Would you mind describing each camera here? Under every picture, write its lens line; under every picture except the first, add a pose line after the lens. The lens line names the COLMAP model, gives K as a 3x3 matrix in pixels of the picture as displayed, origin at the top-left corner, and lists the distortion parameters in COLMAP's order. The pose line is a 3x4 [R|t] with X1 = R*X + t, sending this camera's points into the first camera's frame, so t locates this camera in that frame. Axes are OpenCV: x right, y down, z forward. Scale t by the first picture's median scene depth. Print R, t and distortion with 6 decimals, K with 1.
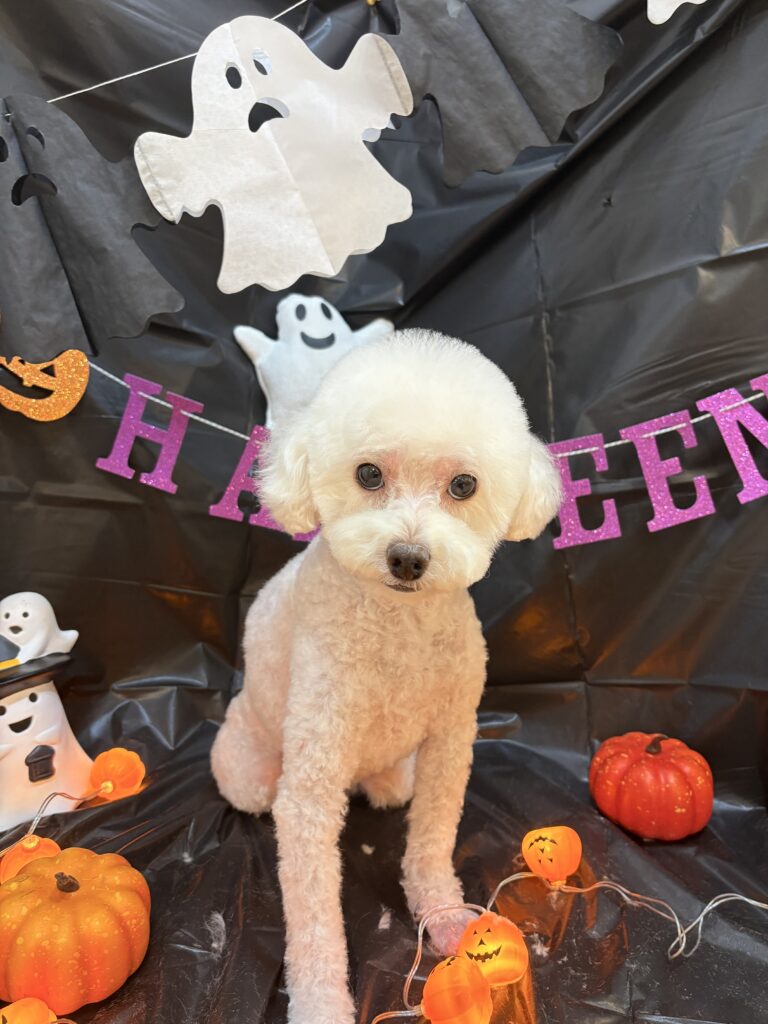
lens RADIAL K [[786.6, 0, 380.4], [0, 786.6, 513.1], [0, 0, 1]] dist [-0.015729, -0.003263]
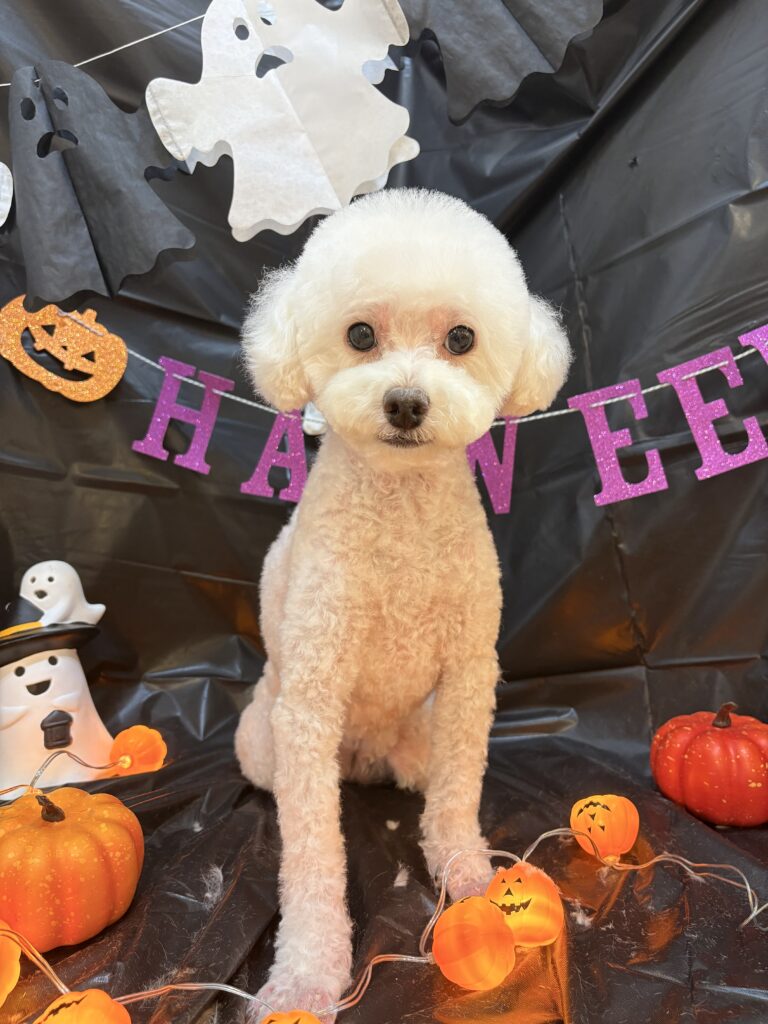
lens RADIAL K [[786.6, 0, 376.3], [0, 786.6, 502.5], [0, 0, 1]] dist [-0.015729, -0.003263]
pose [[0.992672, -0.032794, -0.116306, 0.080251], [0.015794, 0.989426, -0.144175, 0.192316], [0.119804, 0.141282, 0.982693, 0.060115]]
